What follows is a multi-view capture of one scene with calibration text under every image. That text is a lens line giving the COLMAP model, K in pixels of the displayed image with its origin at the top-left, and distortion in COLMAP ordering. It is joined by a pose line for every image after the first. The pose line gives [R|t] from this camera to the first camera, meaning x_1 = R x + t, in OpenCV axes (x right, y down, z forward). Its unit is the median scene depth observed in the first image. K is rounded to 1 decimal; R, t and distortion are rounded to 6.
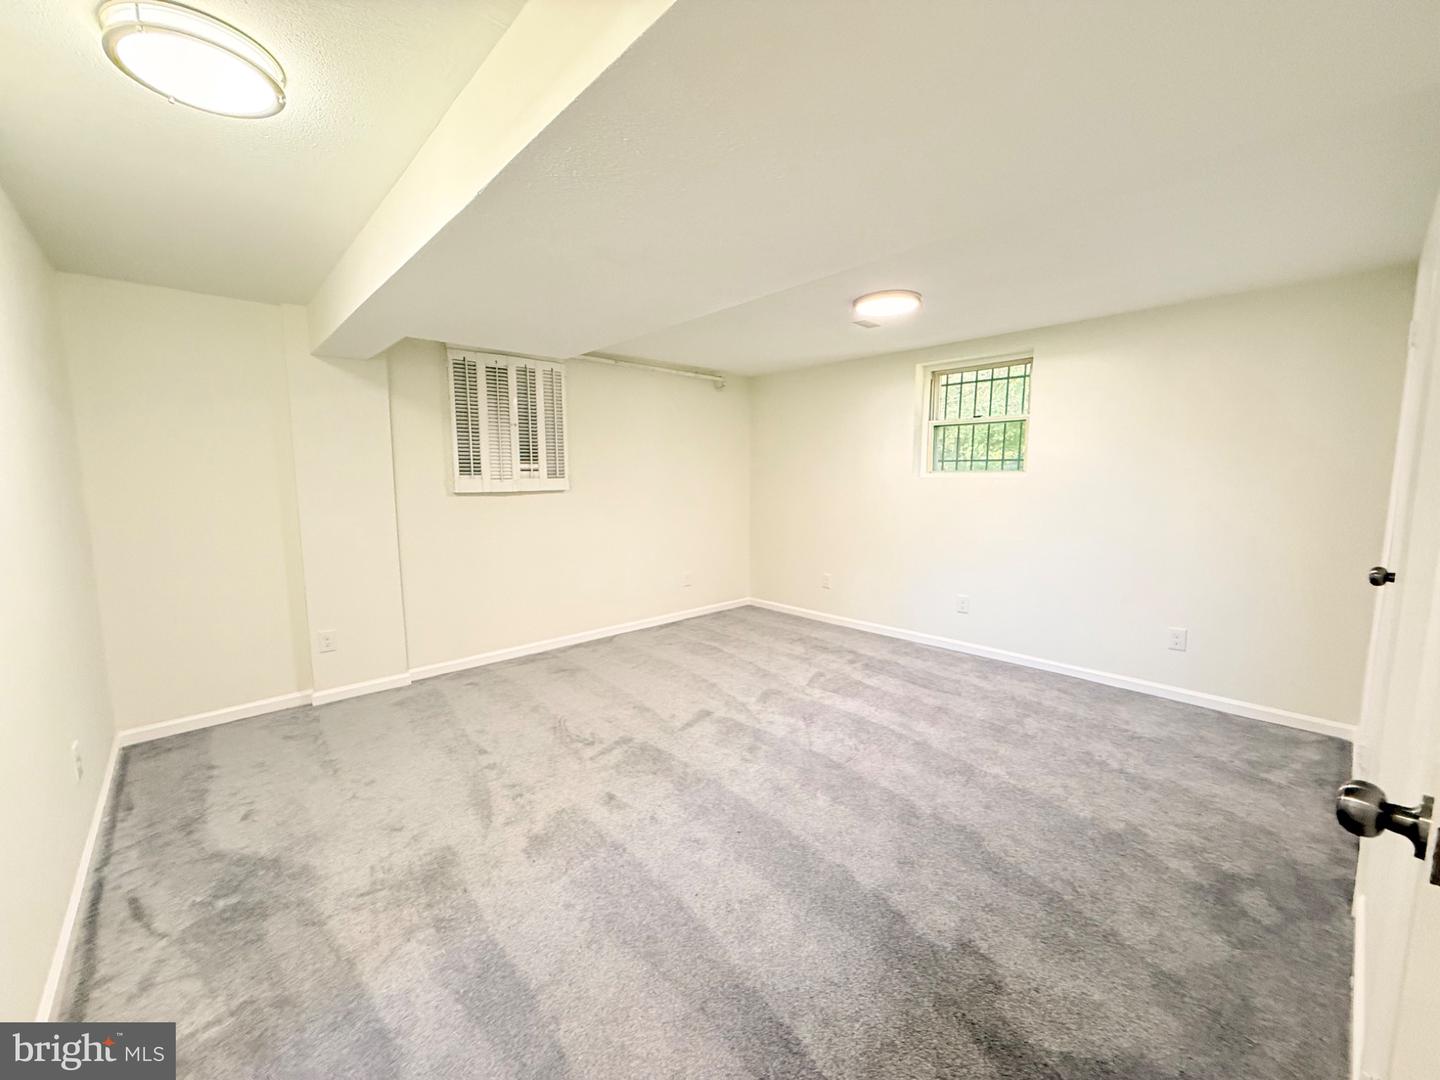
lens RADIAL K [[577.4, 0, 714.2], [0, 577.4, 539.7], [0, 0, 1]] dist [-0.001682, 0.000392]
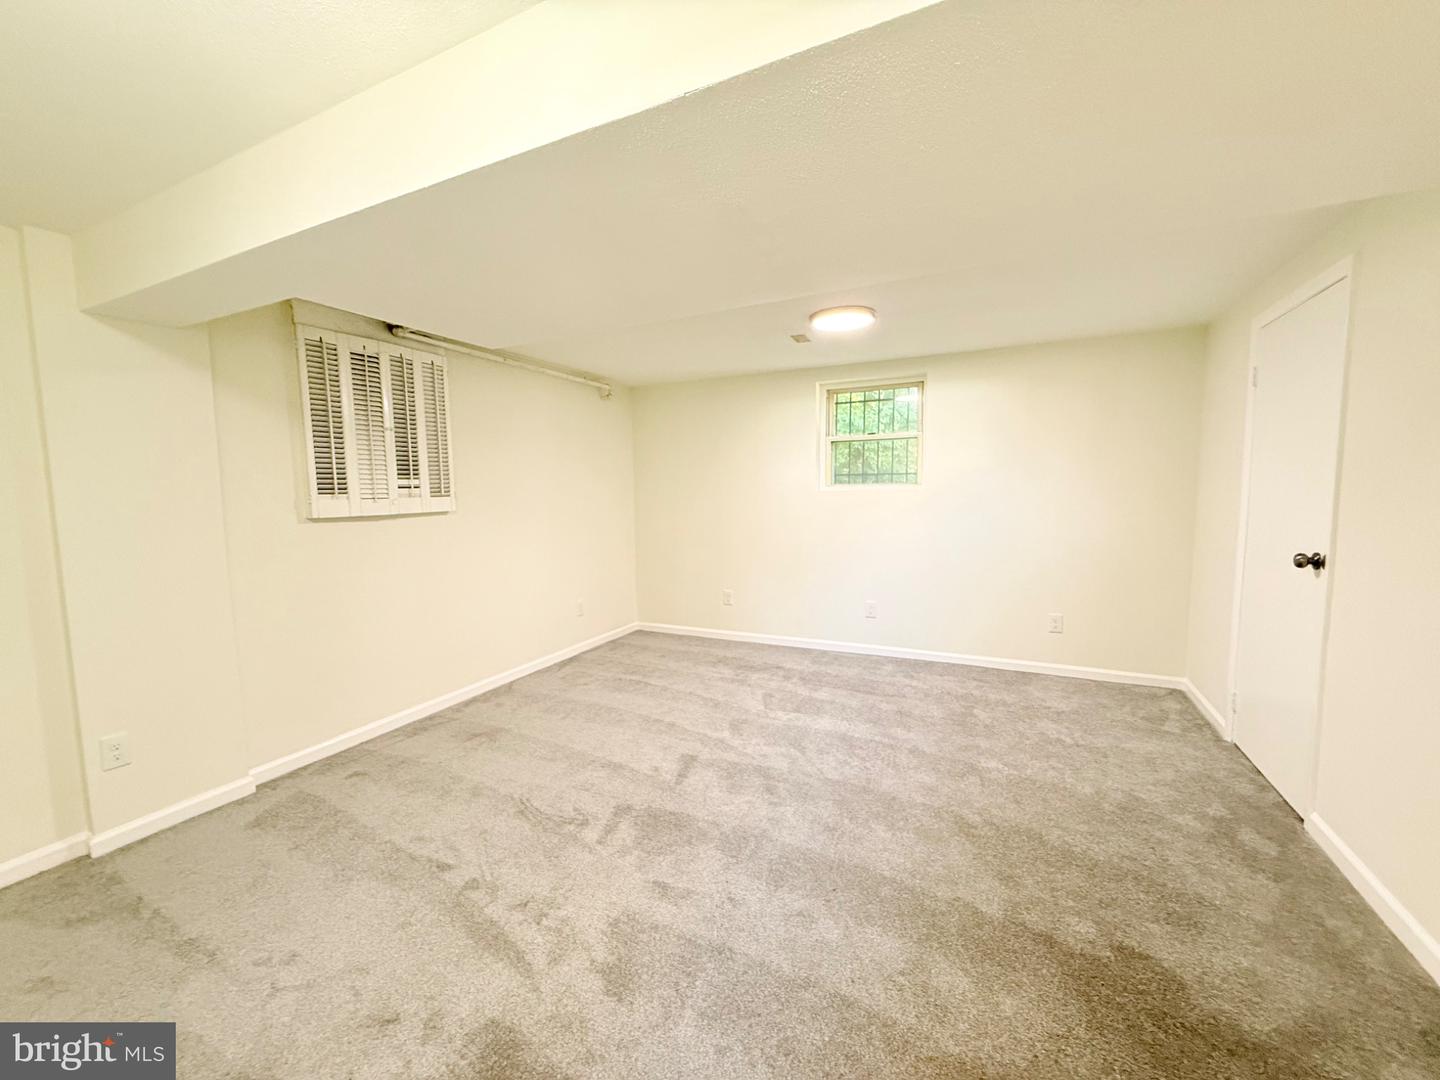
lens RADIAL K [[577.4, 0, 714.2], [0, 577.4, 539.7], [0, 0, 1]] dist [-0.001682, 0.000392]
pose [[0.929846, -0.042673, 0.365465, -0.250105], [0.053011, 0.998426, -0.018296, -0.013726], [-0.364109, 0.036386, 0.930645, 0.130622]]
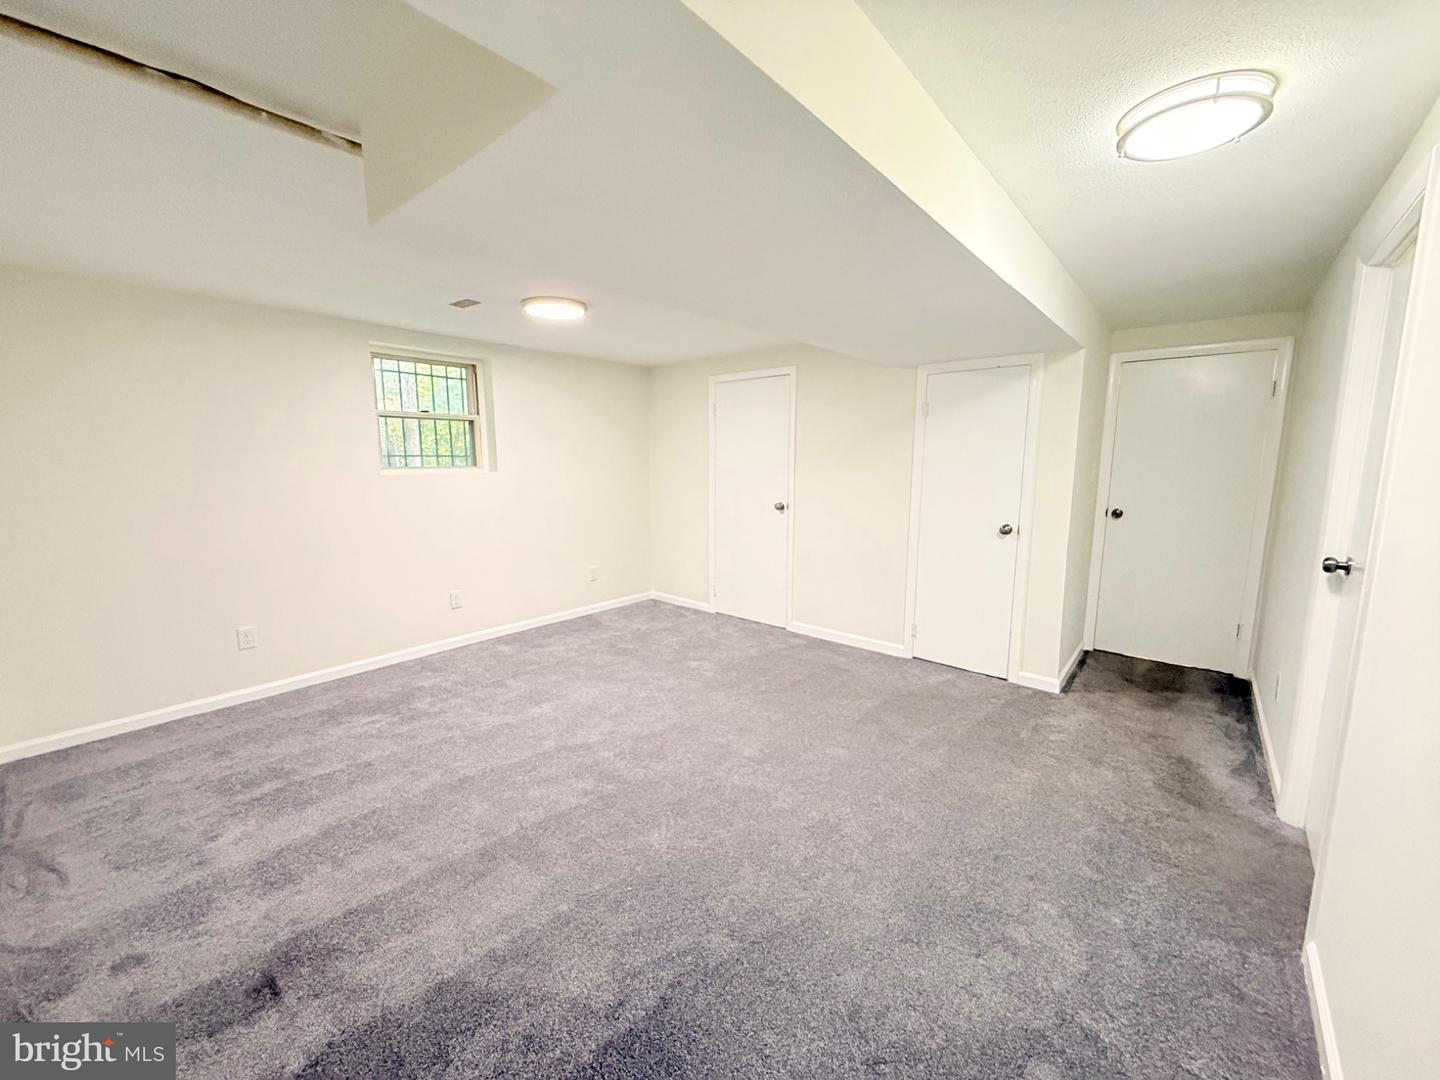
lens RADIAL K [[577.4, 0, 714.2], [0, 577.4, 539.7], [0, 0, 1]] dist [-0.001682, 0.000392]
pose [[-0.118401, -0.133121, 0.984002, -0.680235], [0.120039, 0.981786, 0.147265, -0.096962], [-0.985683, 0.135555, -0.100265, 0.740734]]
